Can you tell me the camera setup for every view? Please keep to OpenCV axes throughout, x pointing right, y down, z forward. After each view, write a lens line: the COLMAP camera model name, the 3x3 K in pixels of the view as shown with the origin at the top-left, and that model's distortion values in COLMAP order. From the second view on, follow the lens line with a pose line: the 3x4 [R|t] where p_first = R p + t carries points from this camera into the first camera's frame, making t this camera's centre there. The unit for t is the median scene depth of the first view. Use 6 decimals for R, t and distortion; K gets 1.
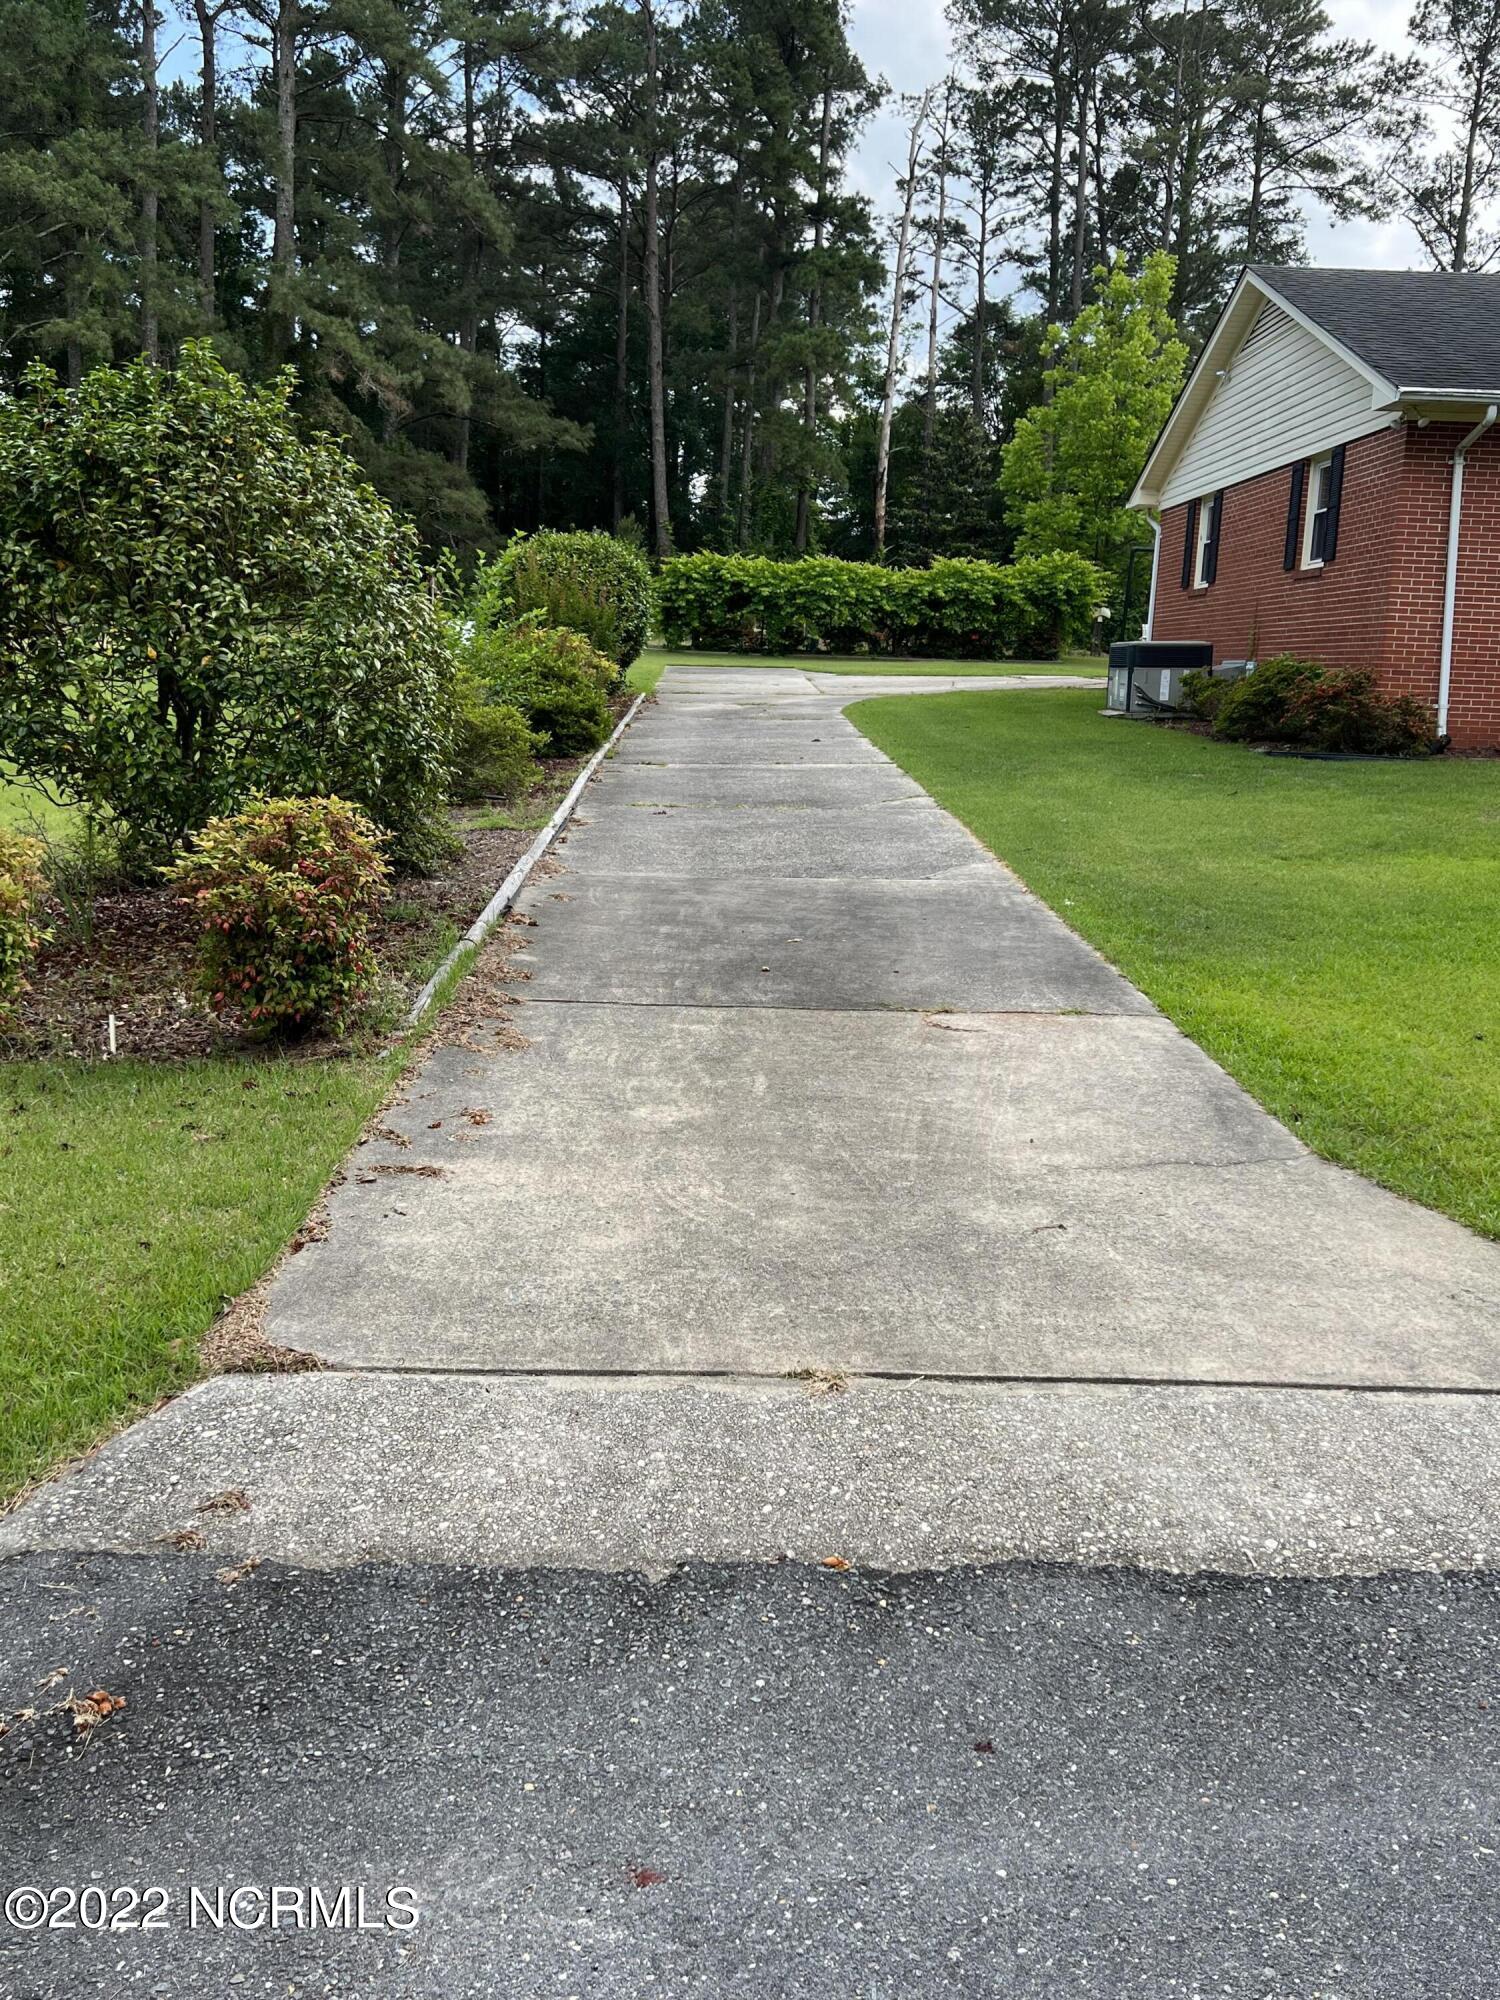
lens RADIAL K [[1754.3, 0, 761.9], [0, 1754.3, 1014.9], [0, 0, 1]] dist [0.039666, -0.044219]
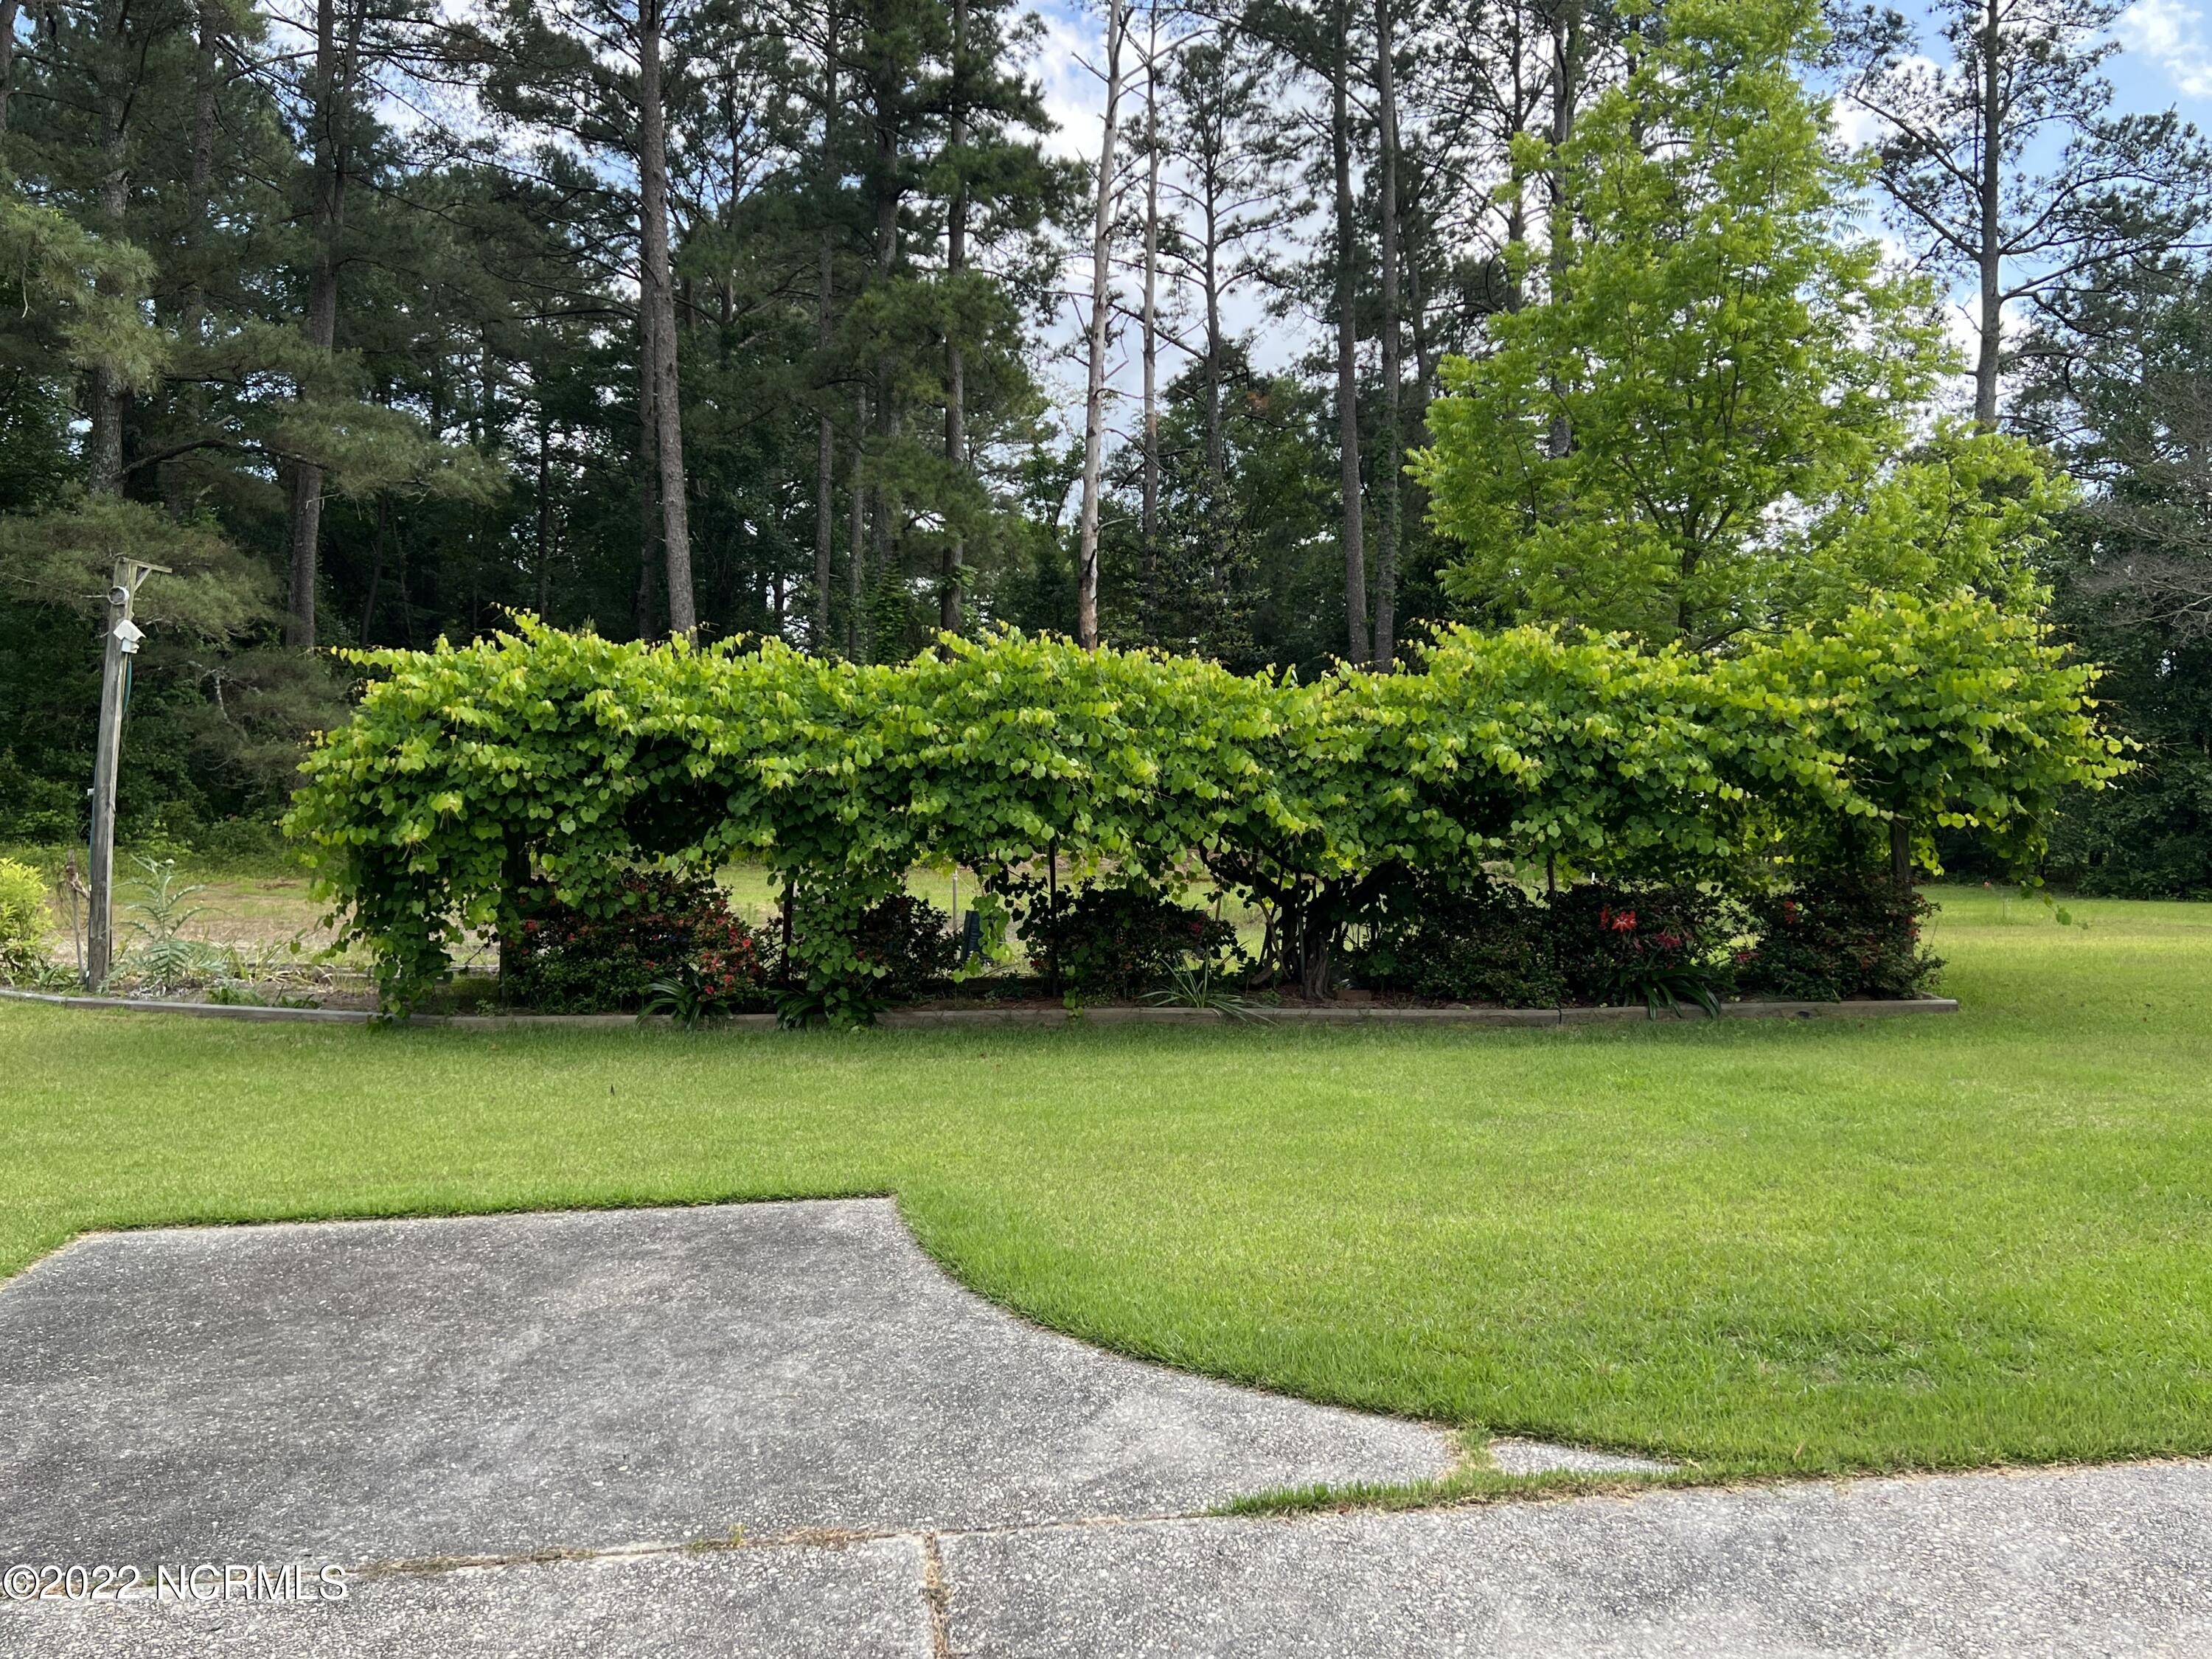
lens RADIAL K [[1940.3, 0, 1105.2], [0, 1940.3, 832.8], [0, 0, 1]] dist [0.039666, -0.044219]
pose [[0.994869, -0.031935, 0.095994, 0.020425], [0.050644, 0.978629, -0.199298, -0.177637], [-0.087578, 0.203137, 0.975226, 0.739597]]
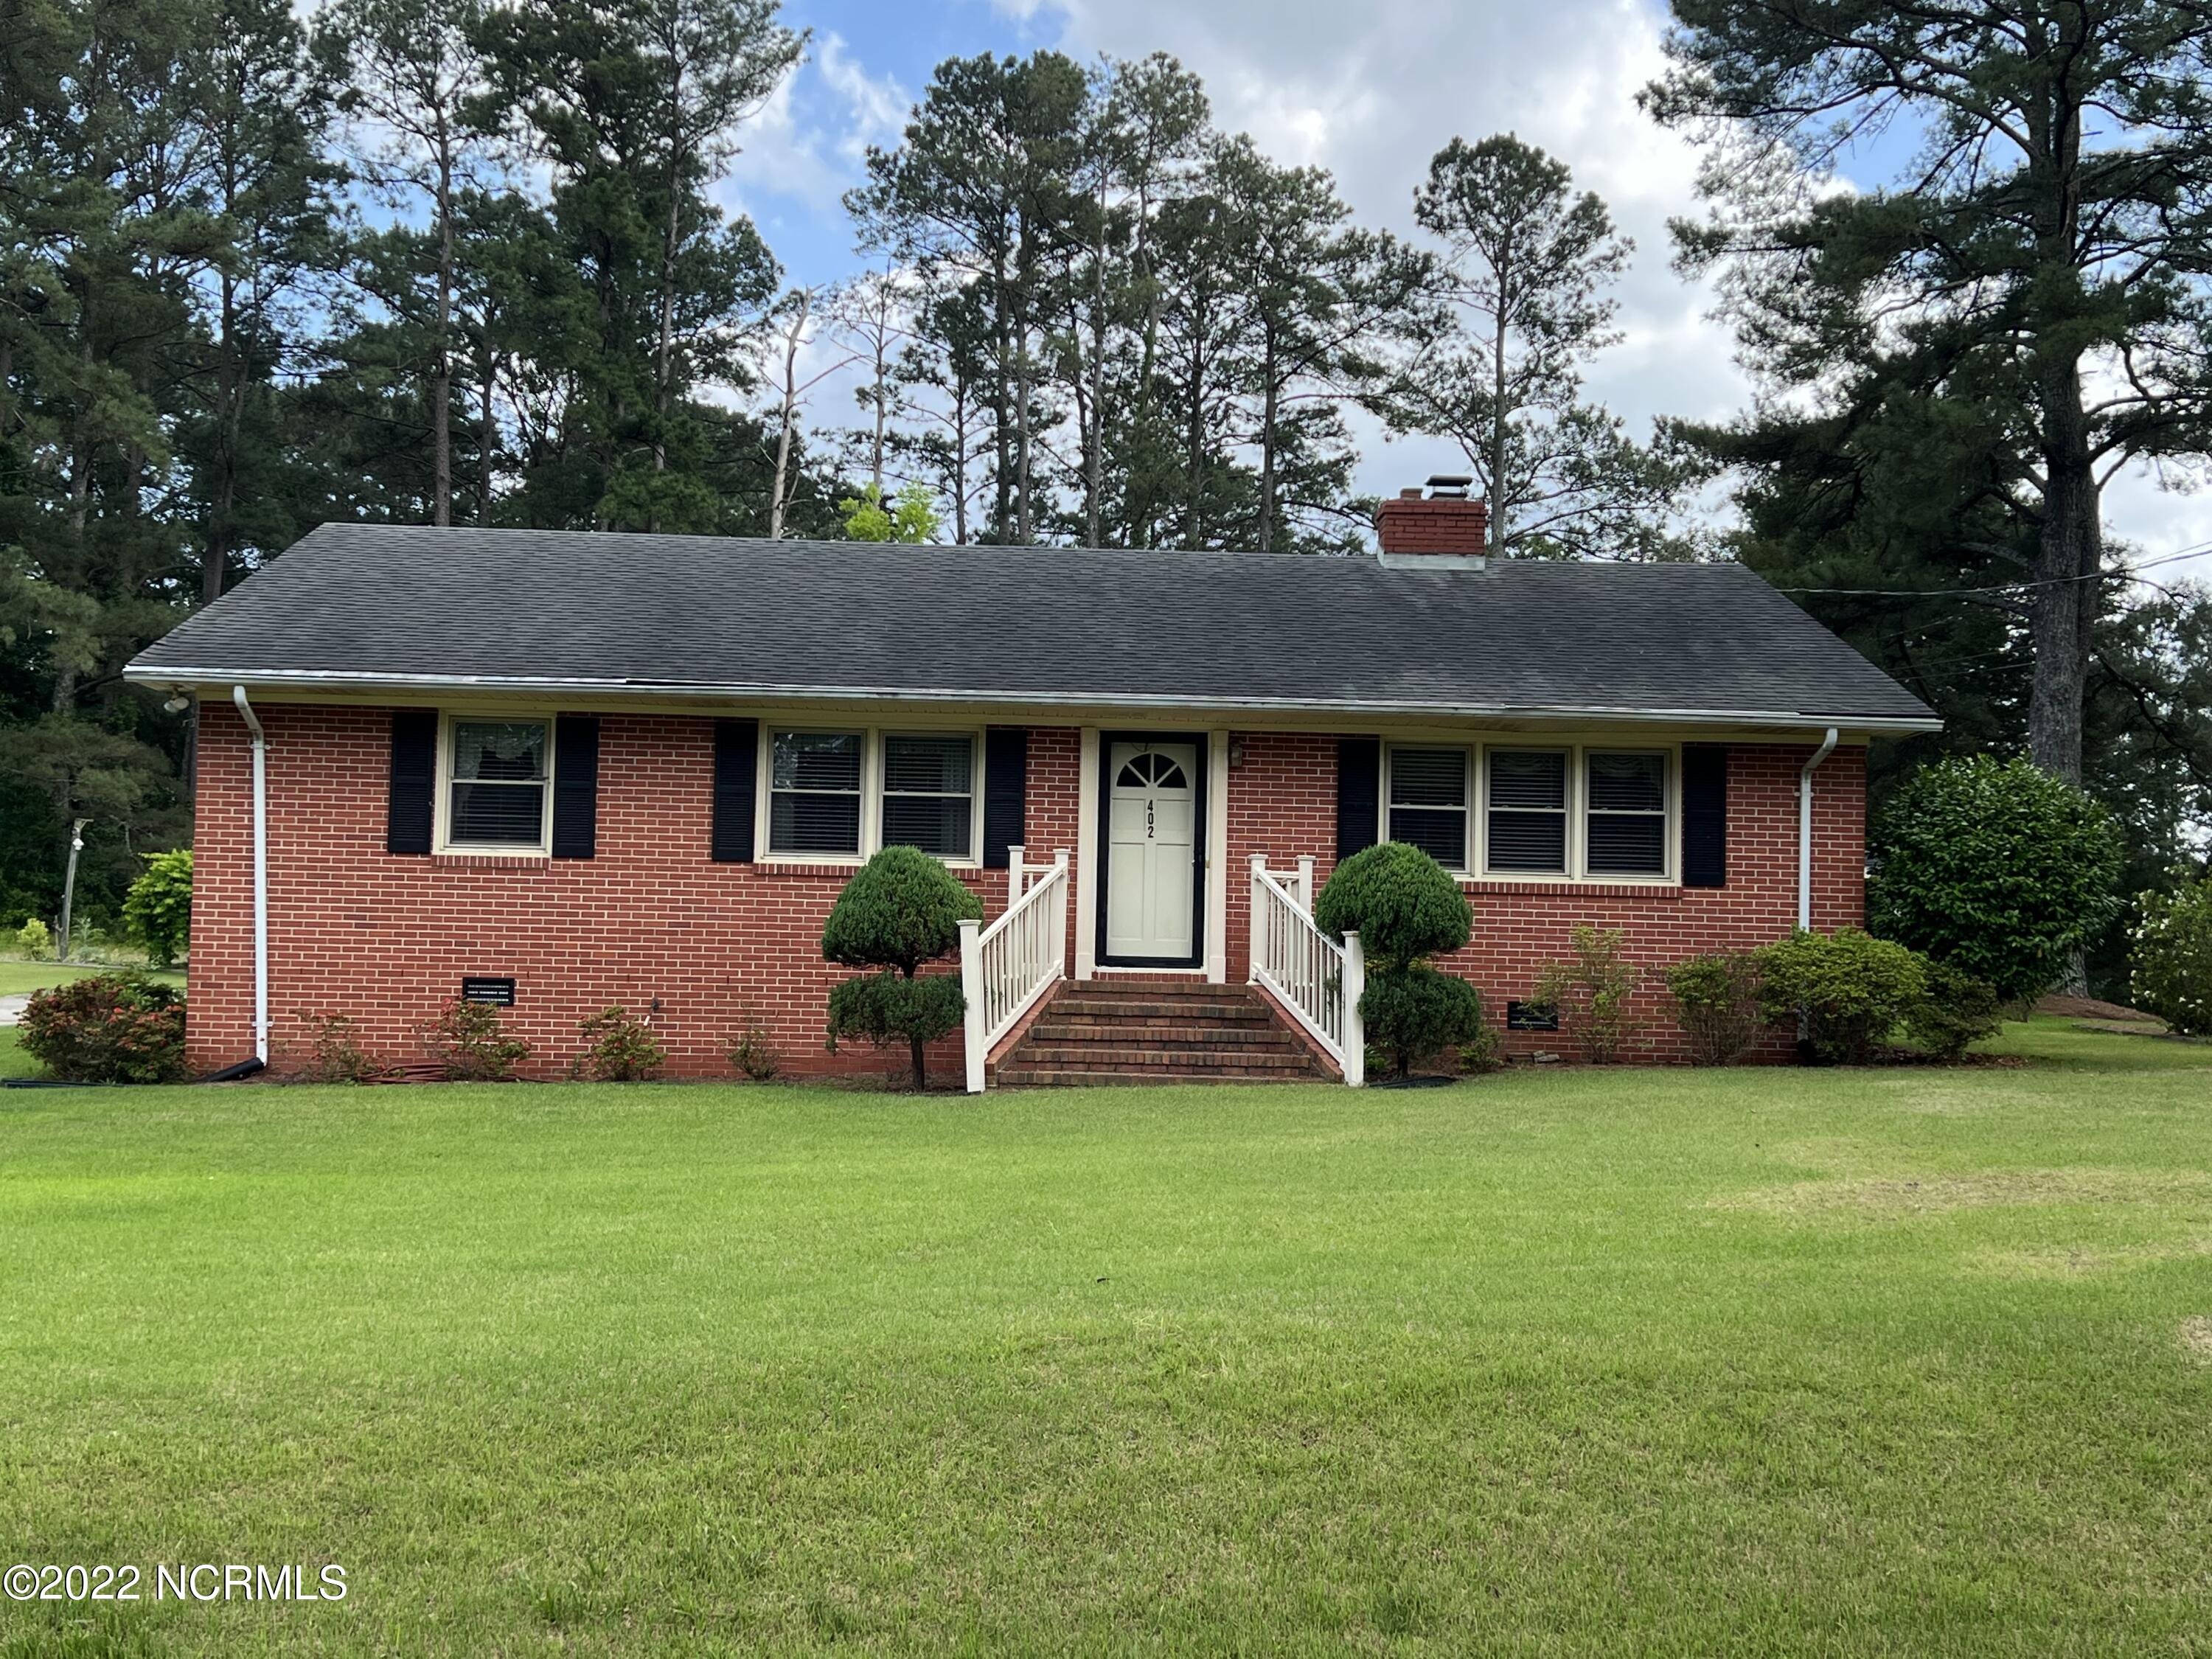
lens RADIAL K [[2513.4, 0, 1085.7], [0, 2513.4, 819.7], [0, 0, 1]] dist [0.122901, 0.000000]
pose [[0.999649, -0.011165, 0.024012, 0.327356], [0.017082, 0.964769, -0.262542, 0.024631], [-0.020235, 0.262860, 0.964622, -0.088361]]
